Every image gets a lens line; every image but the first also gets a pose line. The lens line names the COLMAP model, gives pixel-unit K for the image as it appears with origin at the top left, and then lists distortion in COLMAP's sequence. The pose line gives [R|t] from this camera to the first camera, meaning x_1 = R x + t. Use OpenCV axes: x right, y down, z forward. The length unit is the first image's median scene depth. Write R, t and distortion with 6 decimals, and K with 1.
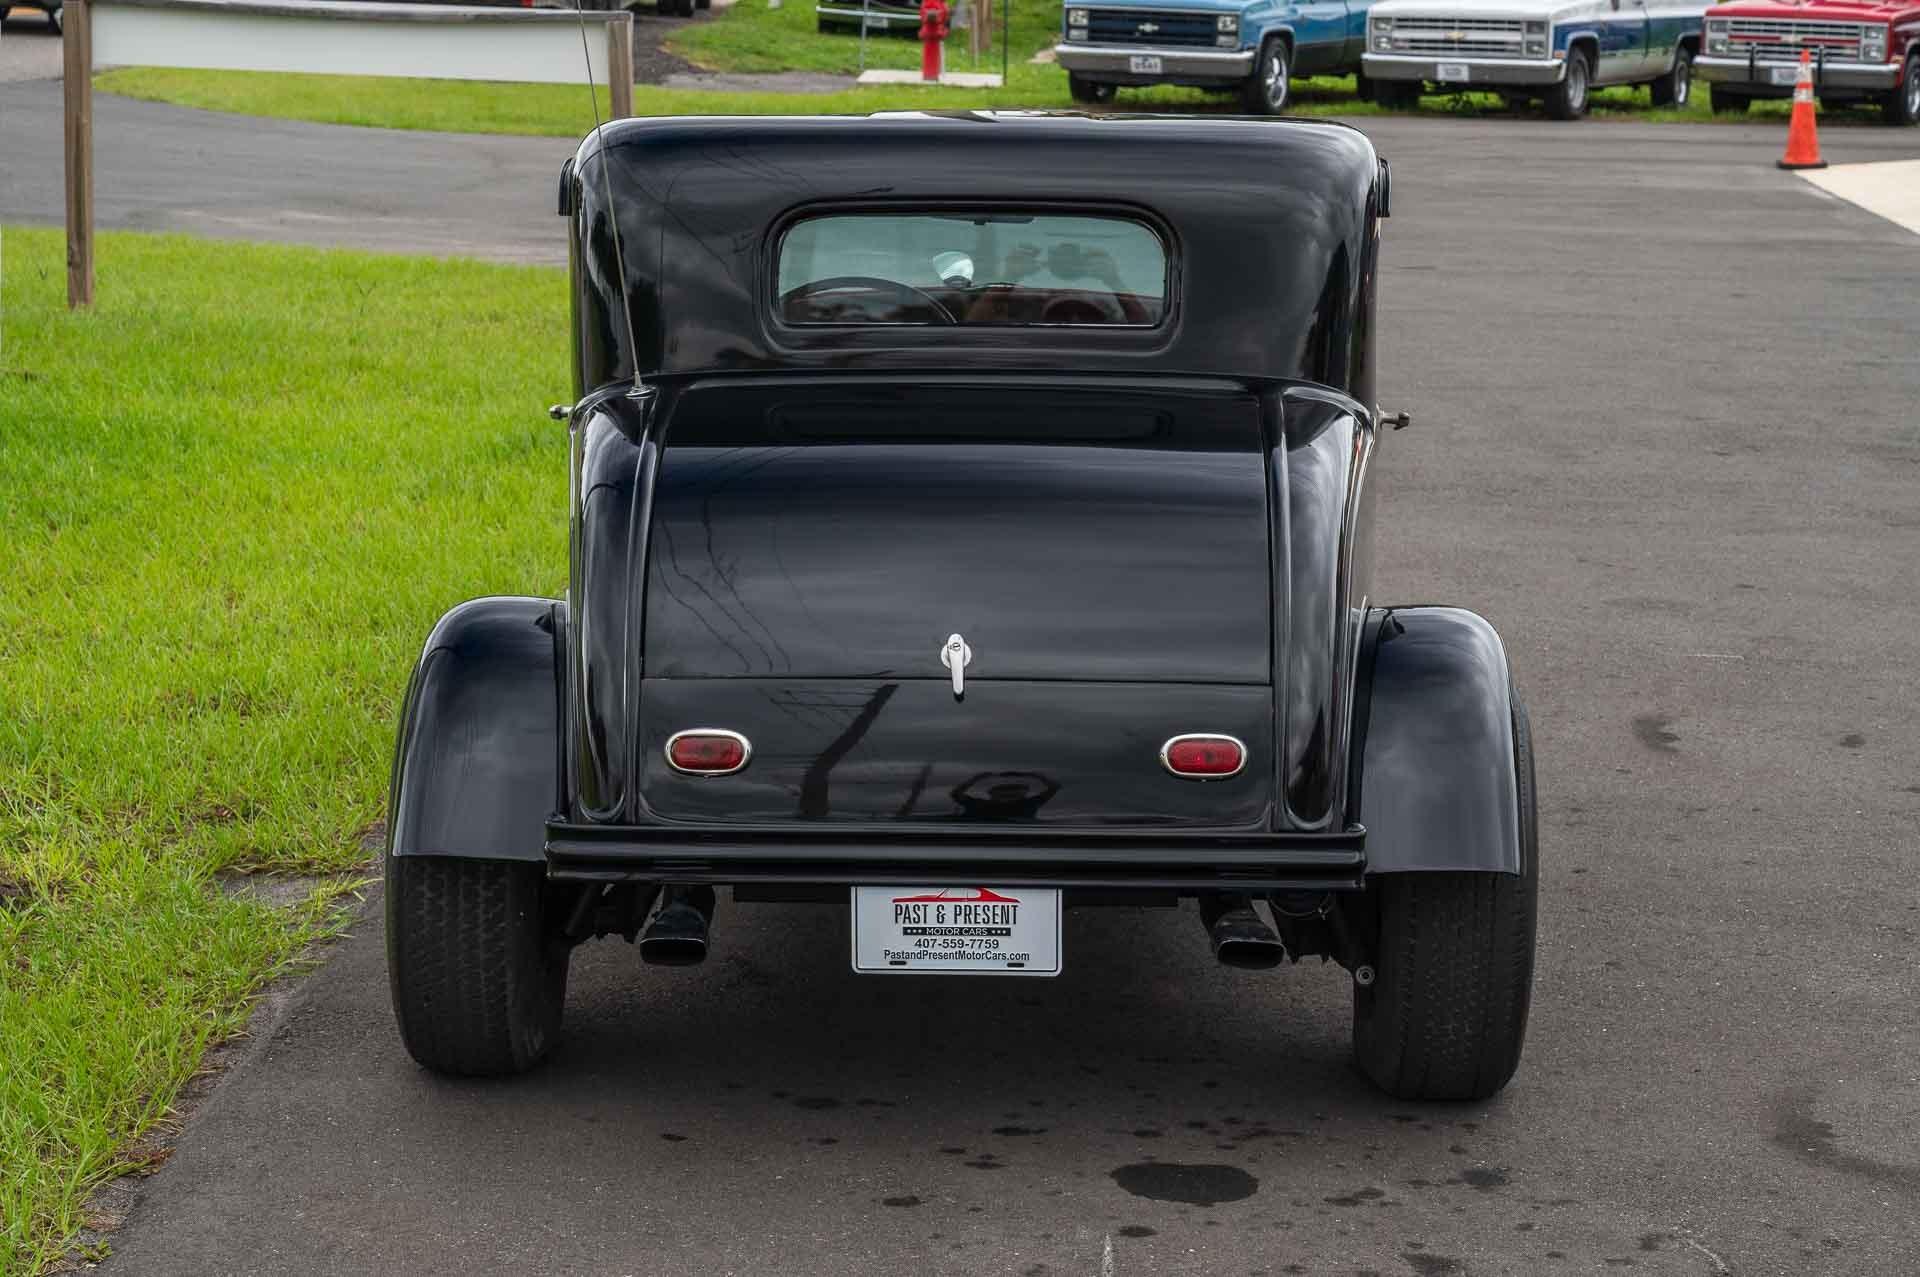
lens RADIAL K [[3902.1, 0, 966.6], [0, 3902.1, 663.0], [0, 0, 1]] dist [0.030553, 0.000000]
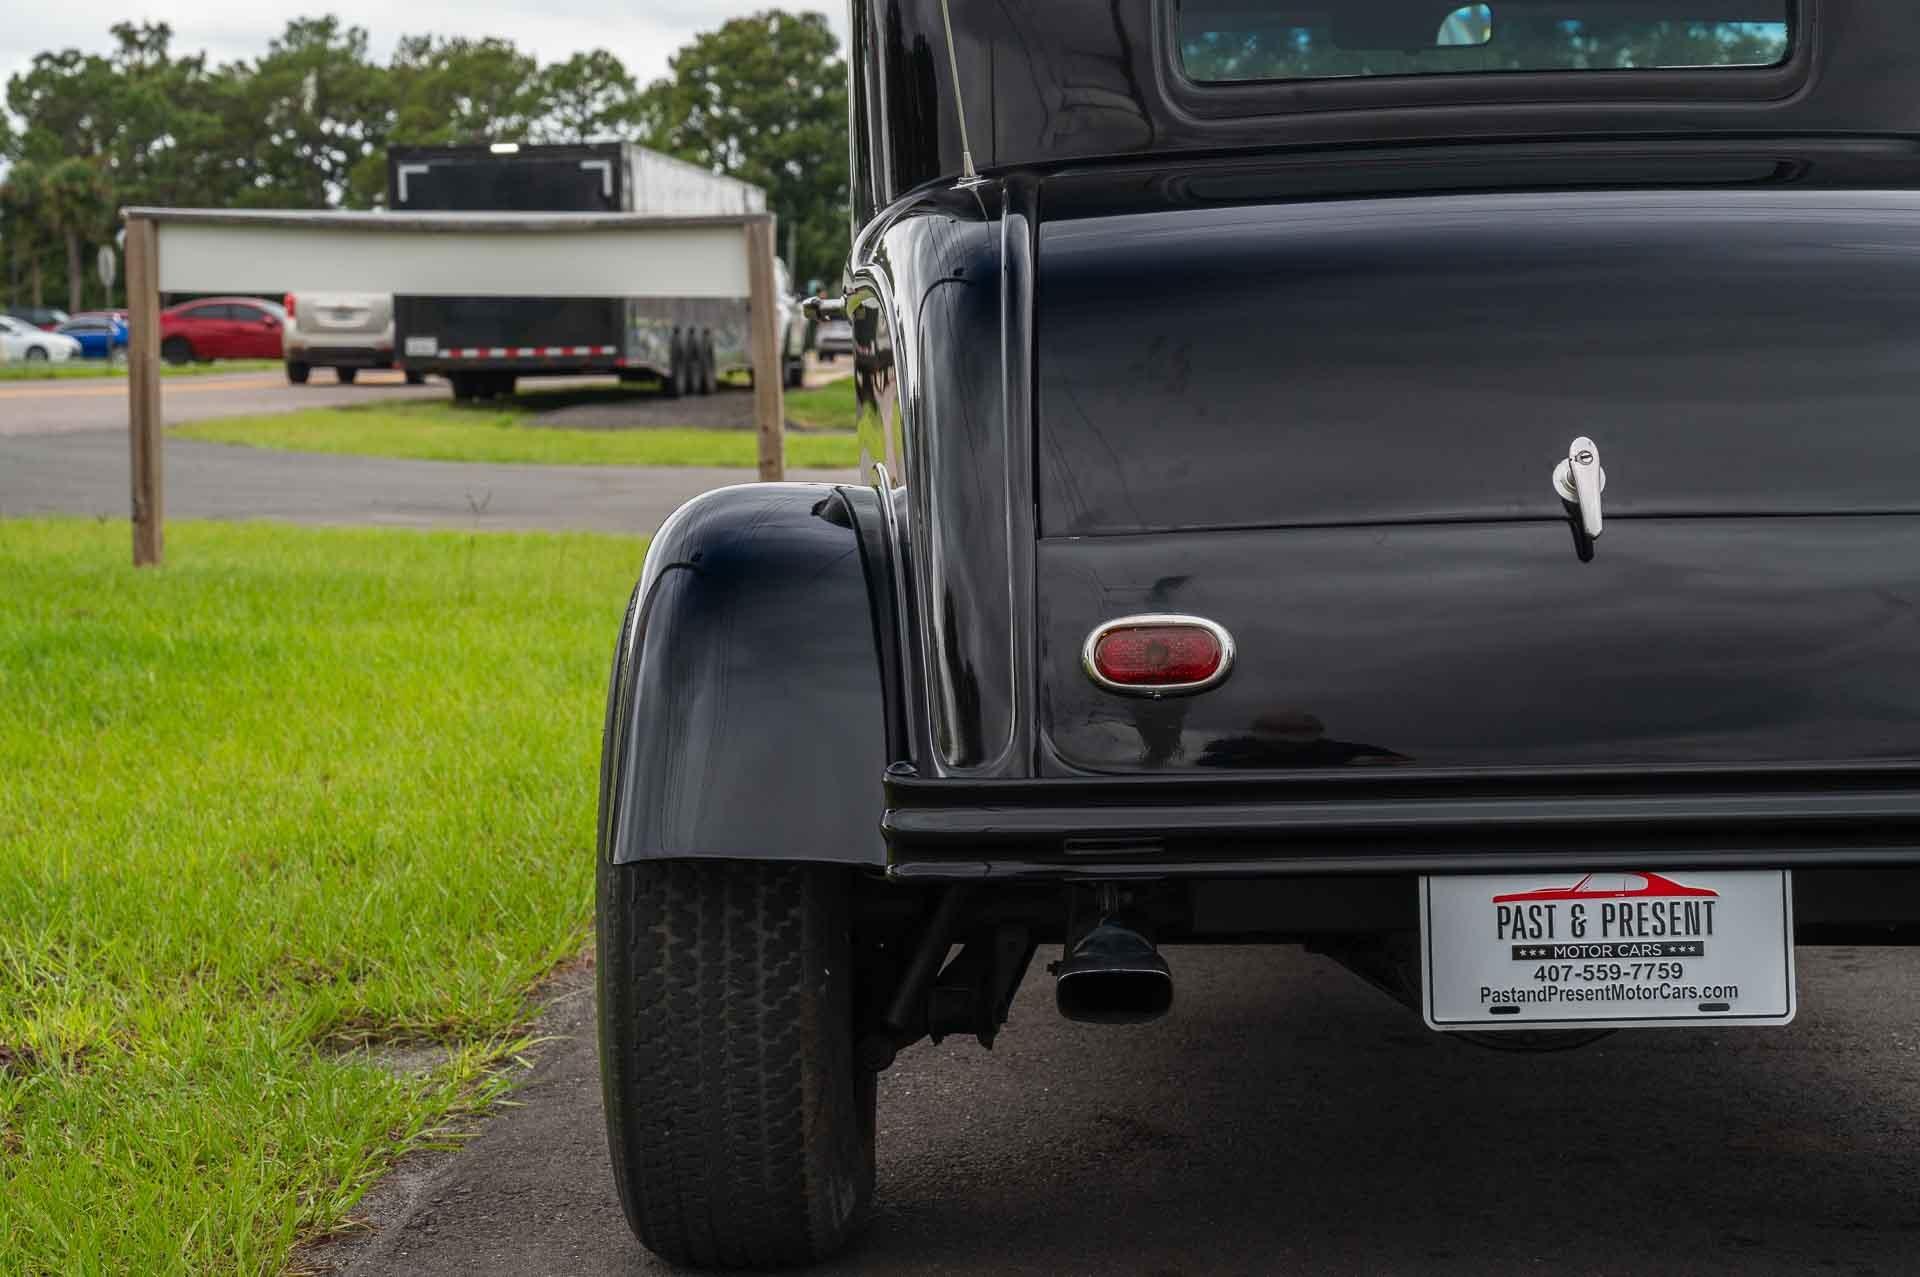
lens RADIAL K [[3902.1, 0, 968.4], [0, 3902.1, 642.1], [0, 0, 1]] dist [0.030553, 0.000000]
pose [[0.999418, -0.028247, -0.019116, -0.058489], [0.025905, 0.993223, -0.113297, 0.060285], [0.022187, 0.112736, 0.993377, 0.297735]]
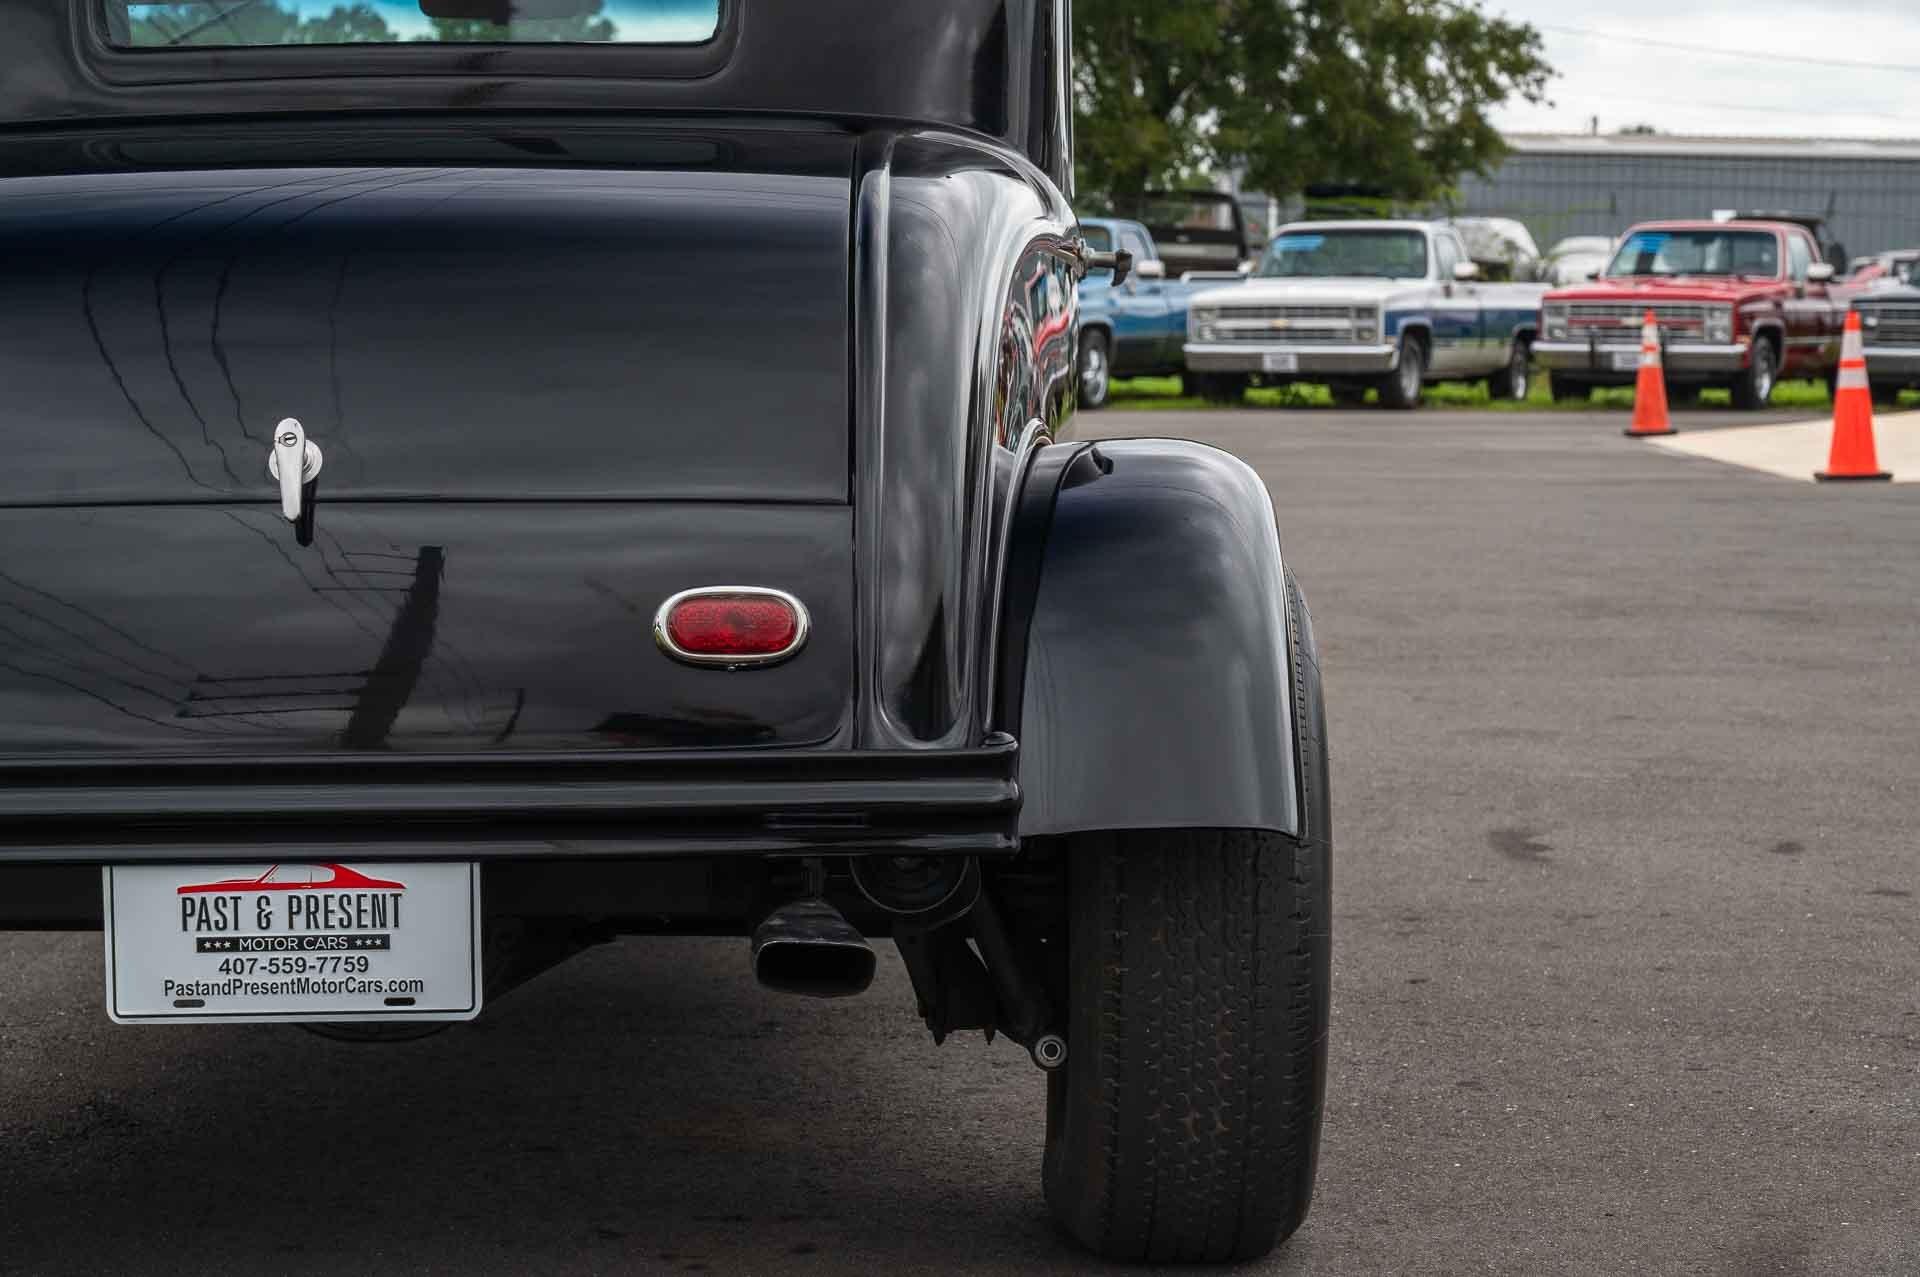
lens RADIAL K [[3902.1, 0, 951.8], [0, 3902.1, 649.7], [0, 0, 1]] dist [0.030553, 0.000000]
pose [[0.999245, -0.018663, 0.034062, 0.051380], [0.022035, 0.994594, -0.101472, 0.059968], [-0.031985, 0.102146, 0.994255, 0.305111]]
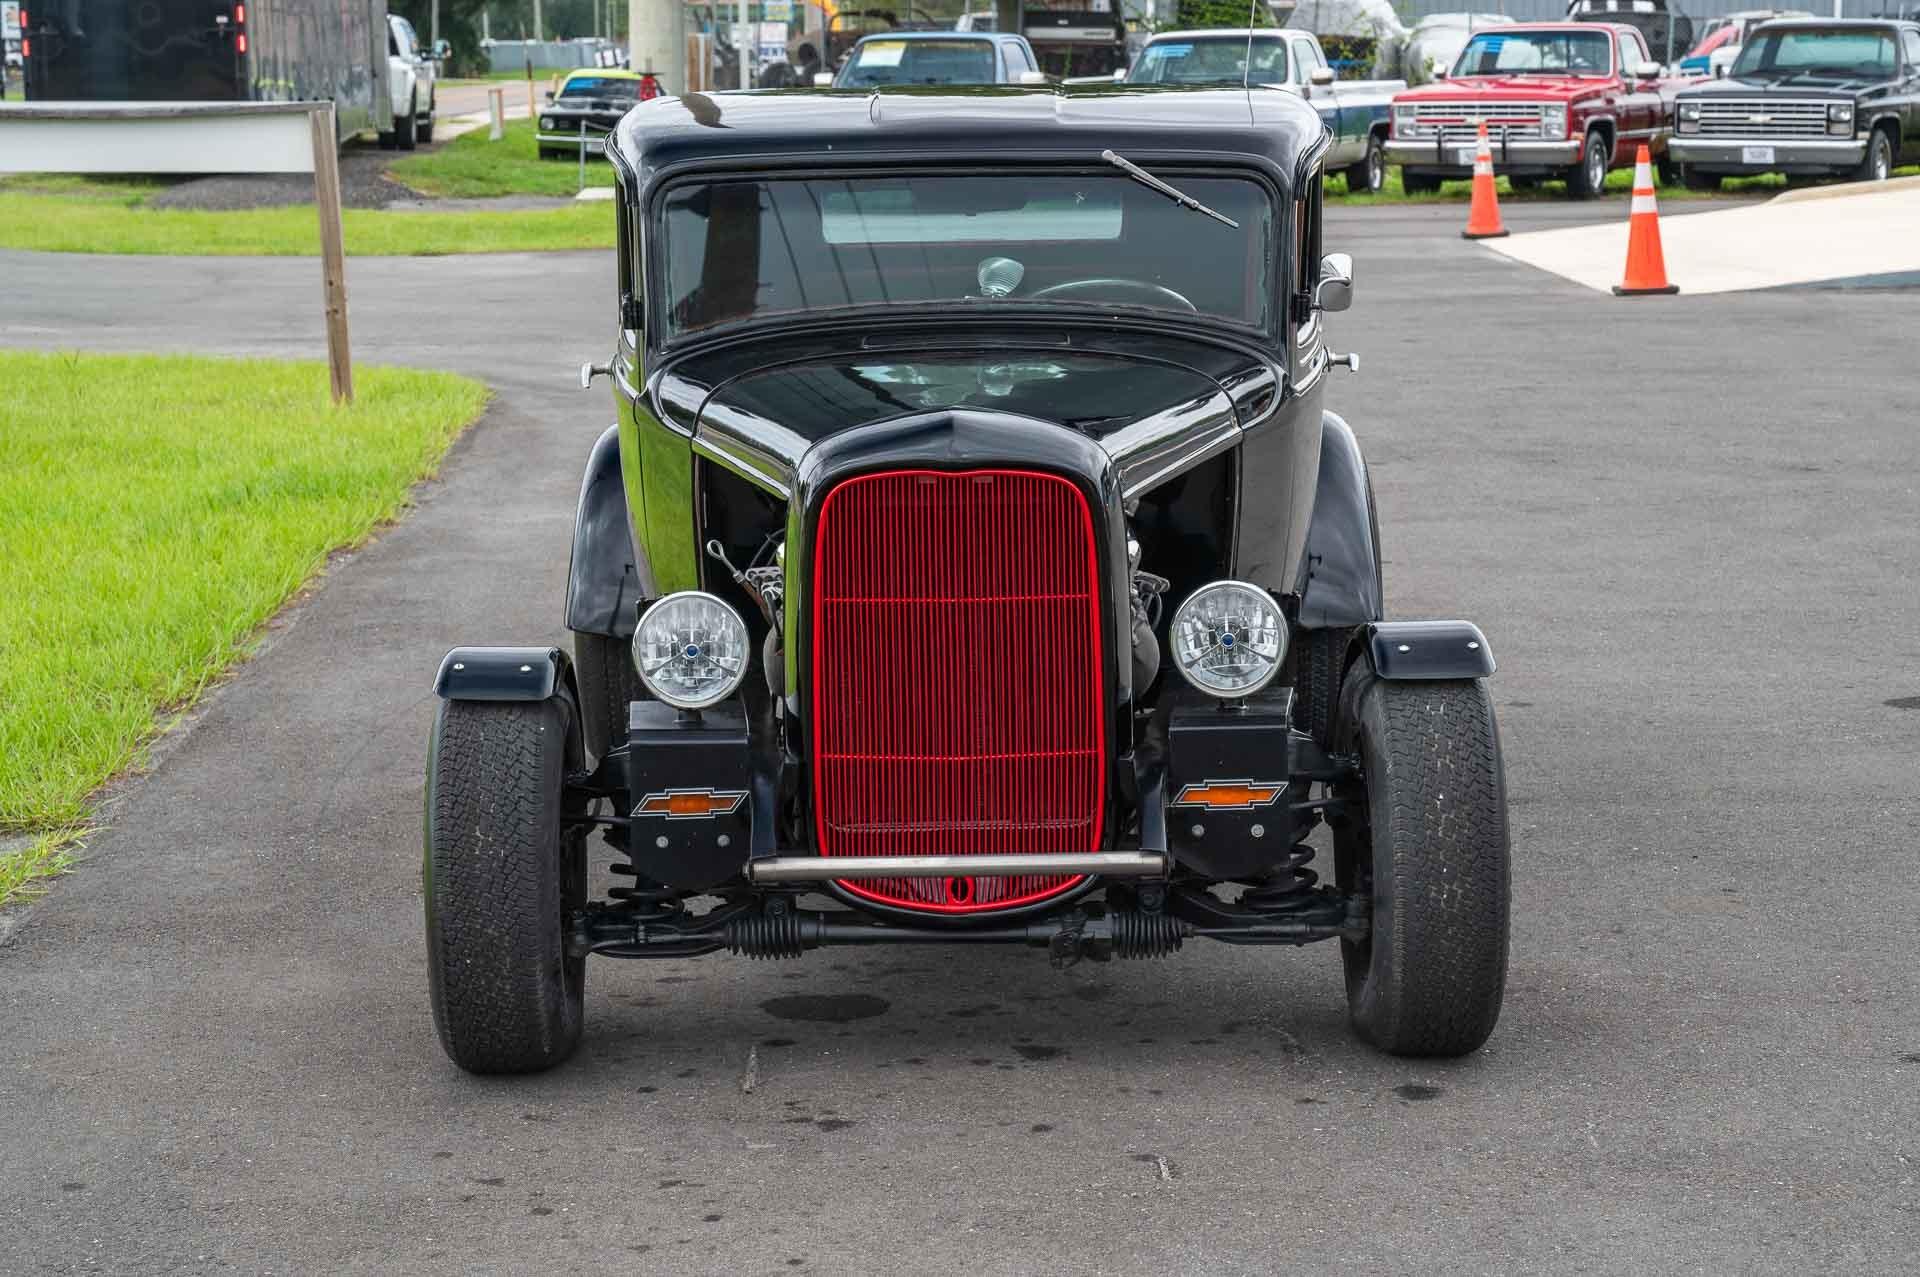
lens RADIAL K [[3902.1, 0, 947.9], [0, 3902.1, 633.8], [0, 0, 1]] dist [0.030553, 0.000000]
pose [[0.997257, -0.045438, 0.058431, 0.021655], [0.047829, 0.998047, -0.040187, 0.051597], [-0.056490, 0.042871, 0.997482, -0.089381]]
